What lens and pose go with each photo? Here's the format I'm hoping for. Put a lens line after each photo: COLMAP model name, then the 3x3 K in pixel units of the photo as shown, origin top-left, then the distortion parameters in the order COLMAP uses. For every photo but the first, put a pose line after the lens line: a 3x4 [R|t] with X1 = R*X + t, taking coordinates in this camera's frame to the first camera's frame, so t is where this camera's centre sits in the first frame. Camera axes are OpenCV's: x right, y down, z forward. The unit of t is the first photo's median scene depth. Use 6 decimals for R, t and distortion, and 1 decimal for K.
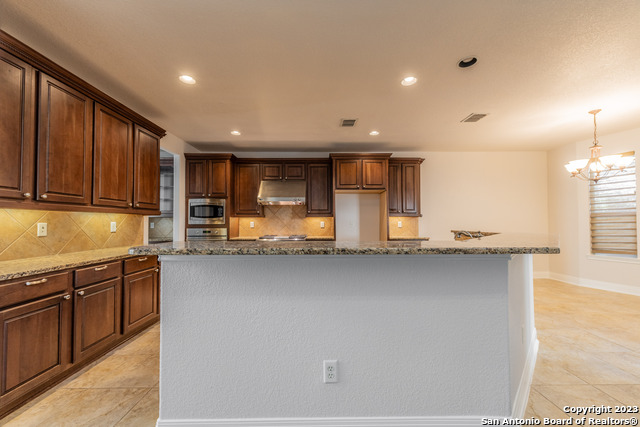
lens RADIAL K [[247.3, 0, 320.0], [0, 247.3, 213.5], [0, 0, 1]] dist [0.000895, -0.000182]
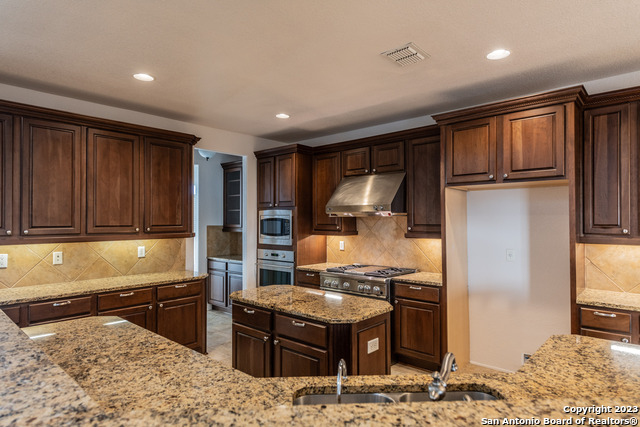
lens RADIAL K [[372.1, 0, 320.0], [0, 372.1, 213.5], [0, 0, 1]] dist [0.008518, -0.000284]
pose [[0.732224, -0.010426, -0.680984, 0.388048], [0.023748, 0.999666, 0.010230, -0.056065], [0.680650, -0.023663, 0.732227, 0.278359]]
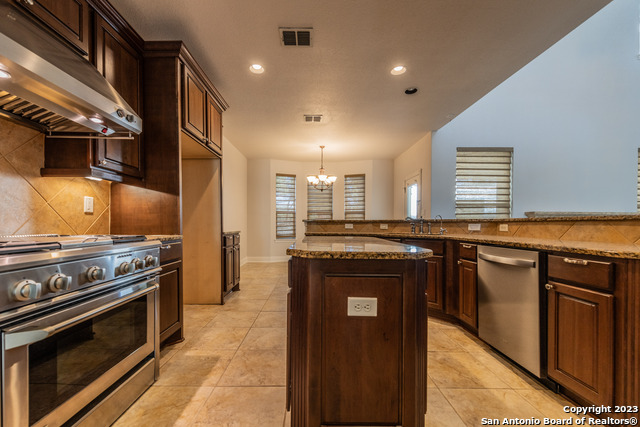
lens RADIAL K [[257.6, 0, 312.6], [0, 257.6, 224.6], [0, 0, 1]] dist [0.006379, -0.000379]
pose [[0.007711, 0.000020, 0.999970, -0.412551], [-0.043640, 0.999047, 0.000317, 0.068888], [-0.999018, -0.043642, 0.007704, 0.758074]]
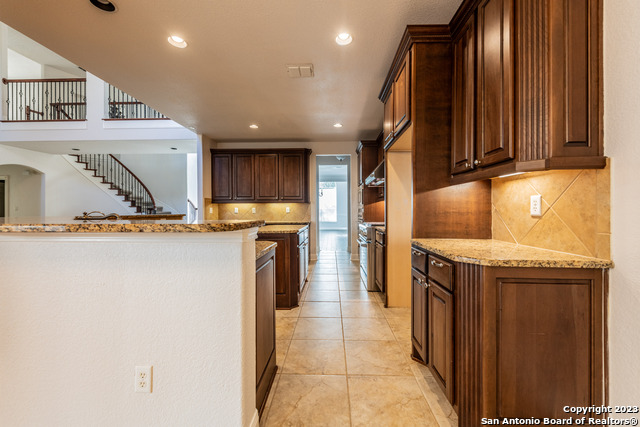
lens RADIAL K [[255.7, 0, 327.9], [0, 255.7, 207.4], [0, 0, 1]] dist [0.000422, -0.000036]
pose [[-0.040202, -0.015236, -0.999075, 0.708829], [0.037255, 0.999166, -0.016737, 0.049255], [0.998497, -0.037893, -0.039601, 0.882652]]
